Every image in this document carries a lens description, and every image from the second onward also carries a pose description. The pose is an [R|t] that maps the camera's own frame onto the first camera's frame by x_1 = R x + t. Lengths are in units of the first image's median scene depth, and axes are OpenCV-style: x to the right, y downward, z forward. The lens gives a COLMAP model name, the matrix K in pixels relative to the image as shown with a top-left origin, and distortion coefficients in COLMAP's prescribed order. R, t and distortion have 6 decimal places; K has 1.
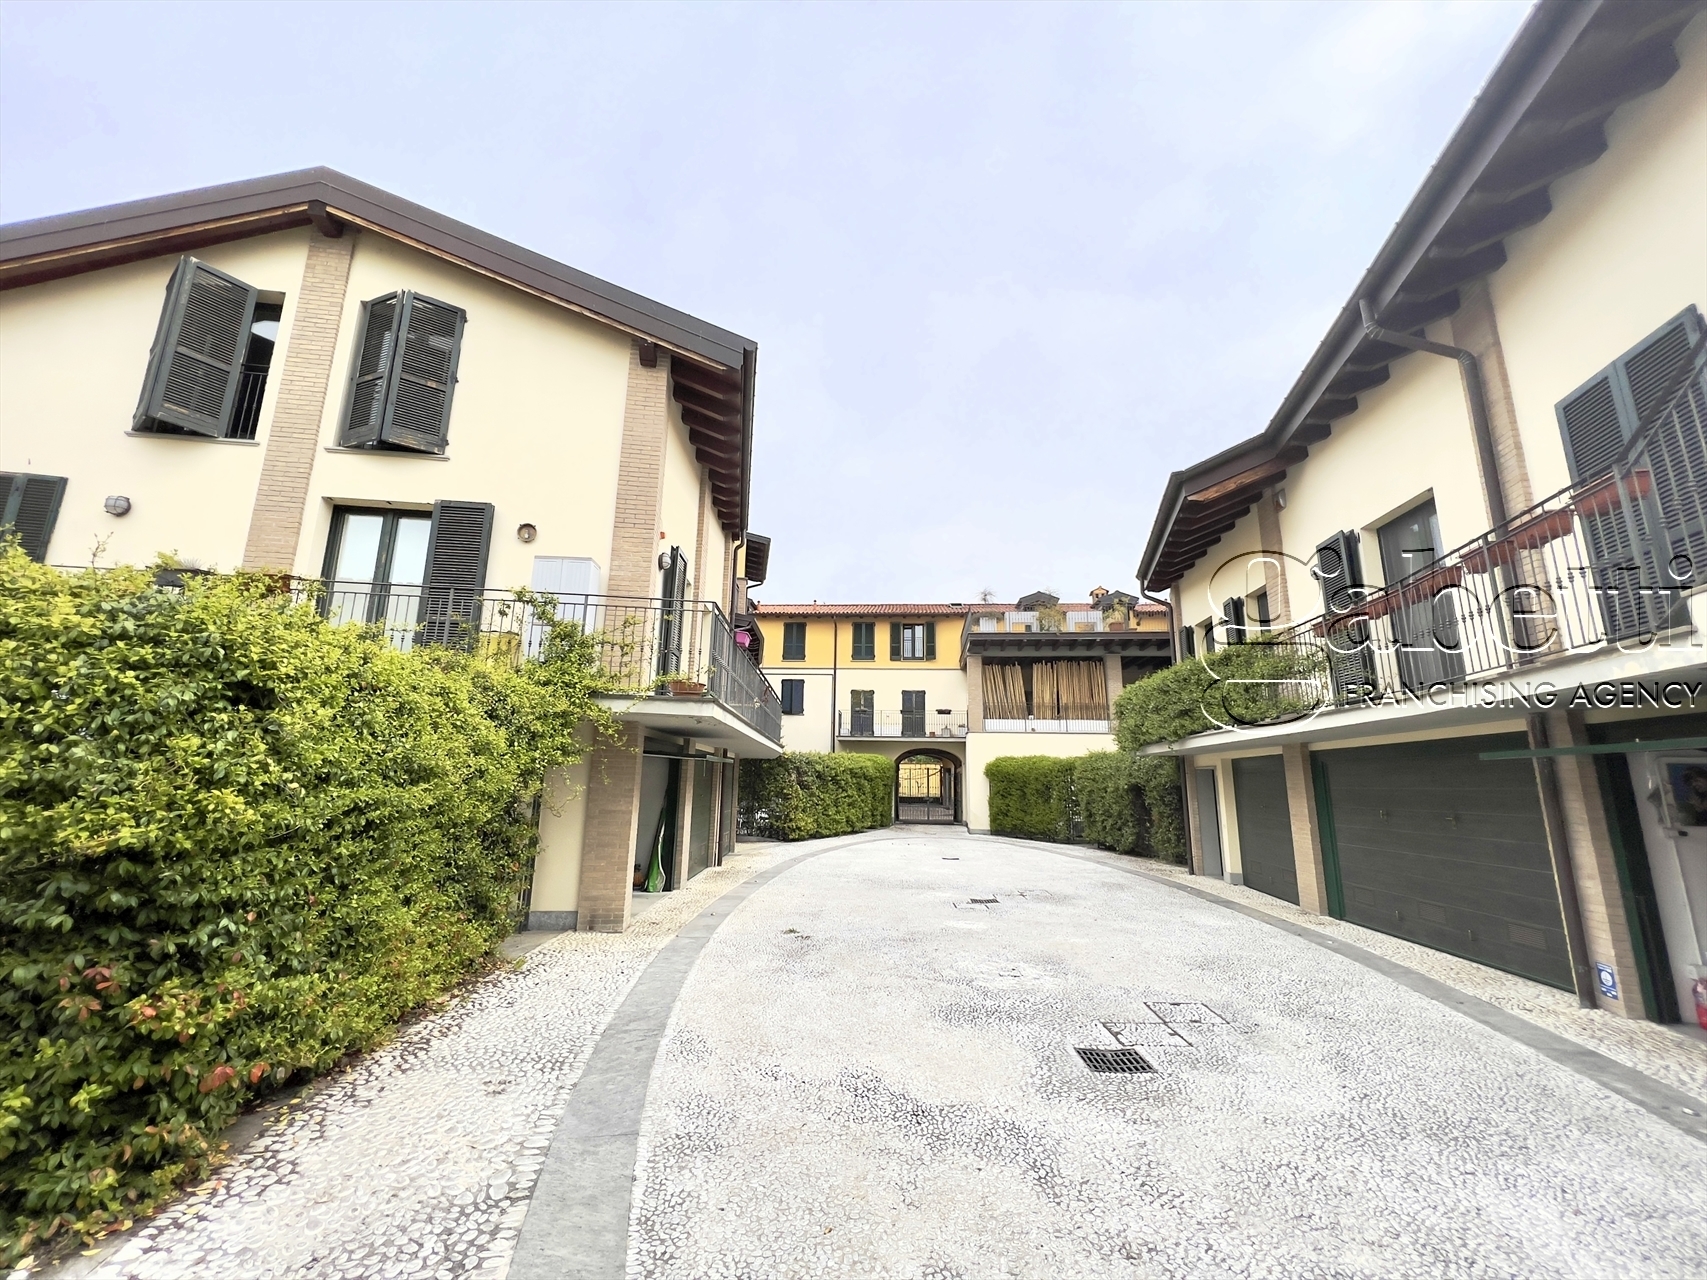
lens RADIAL K [[680.3, 0, 853.5], [0, 680.3, 640.0], [0, 0, 1]] dist [0.000365, 0.000083]
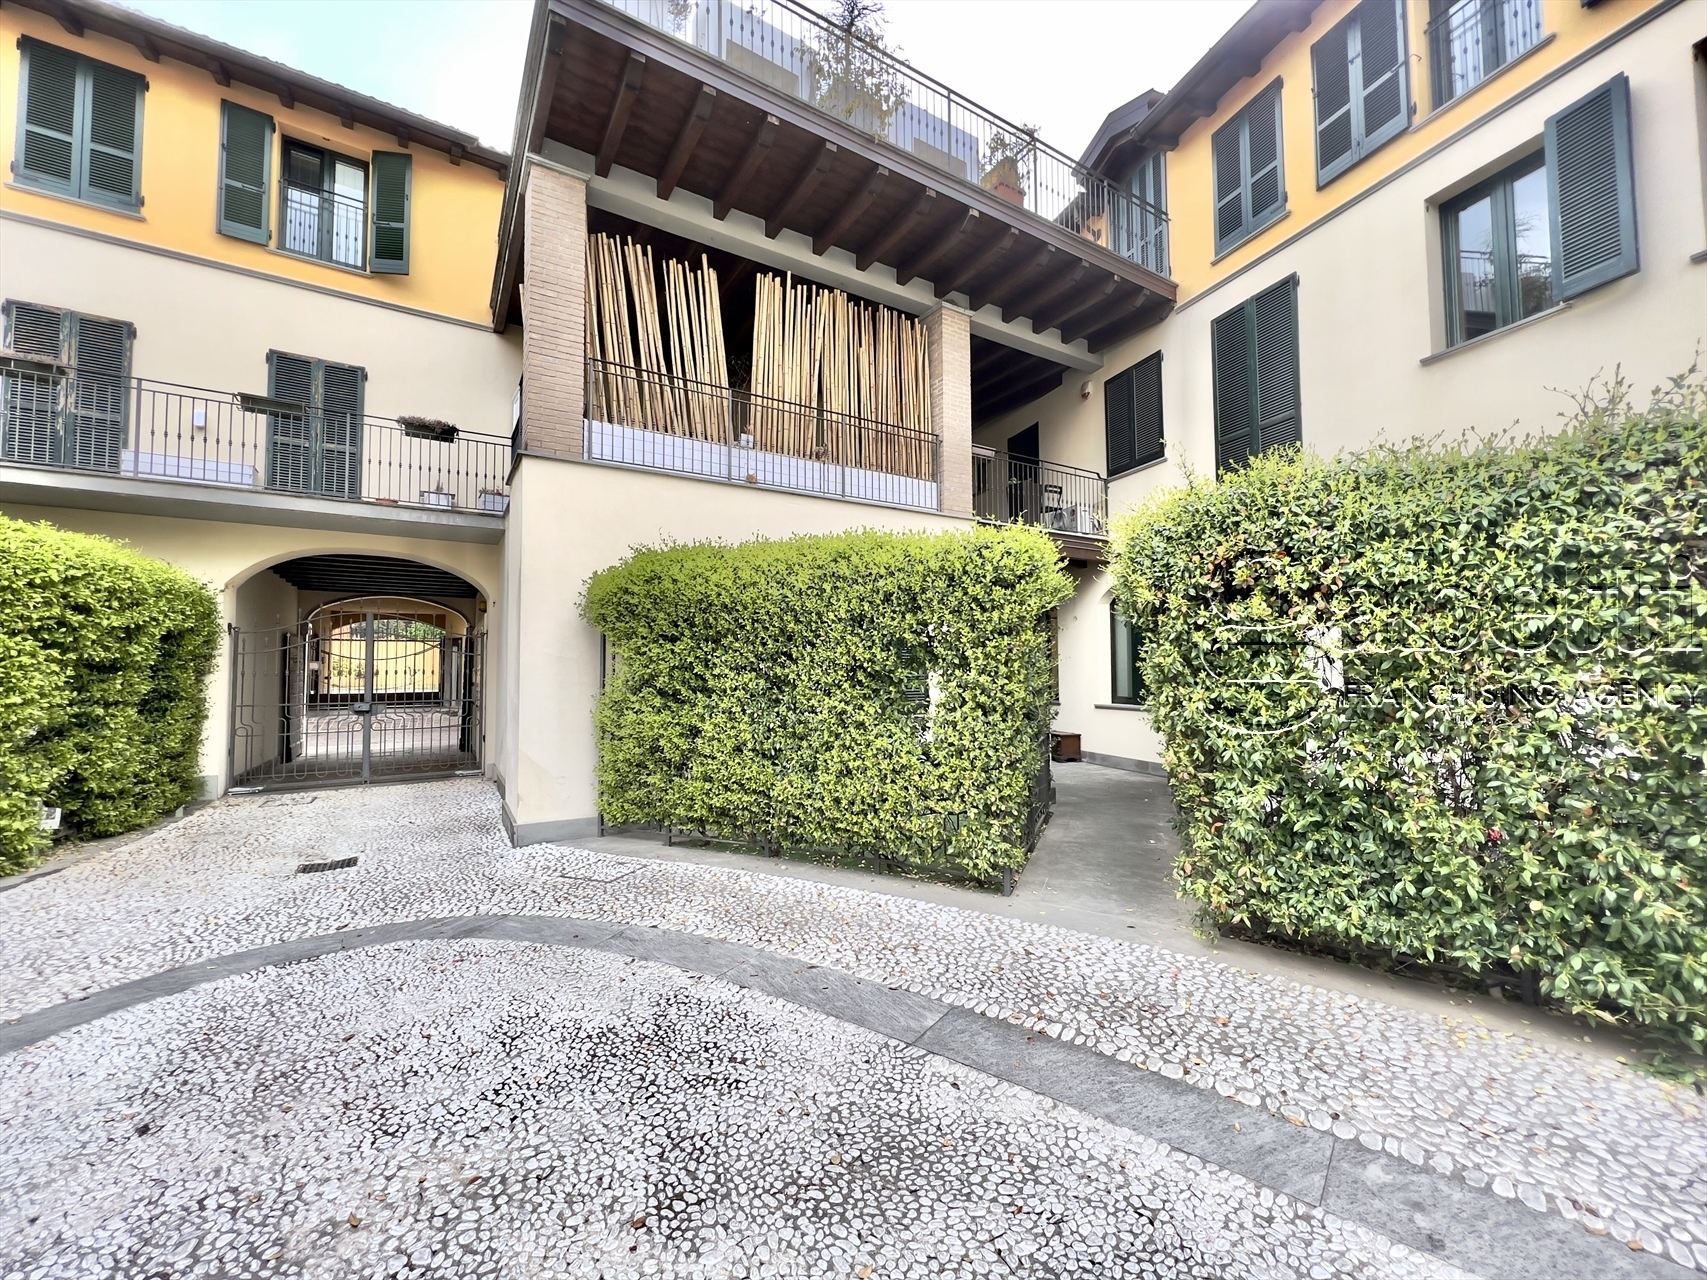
lens RADIAL K [[680.3, 0, 853.5], [0, 680.3, 640.0], [0, 0, 1]] dist [0.000365, 0.000083]
pose [[0.801637, 0.007325, 0.597766, 0.111200], [-0.103943, 0.986402, 0.127305, 0.151030], [-0.588705, -0.164186, 0.791498, 0.679019]]
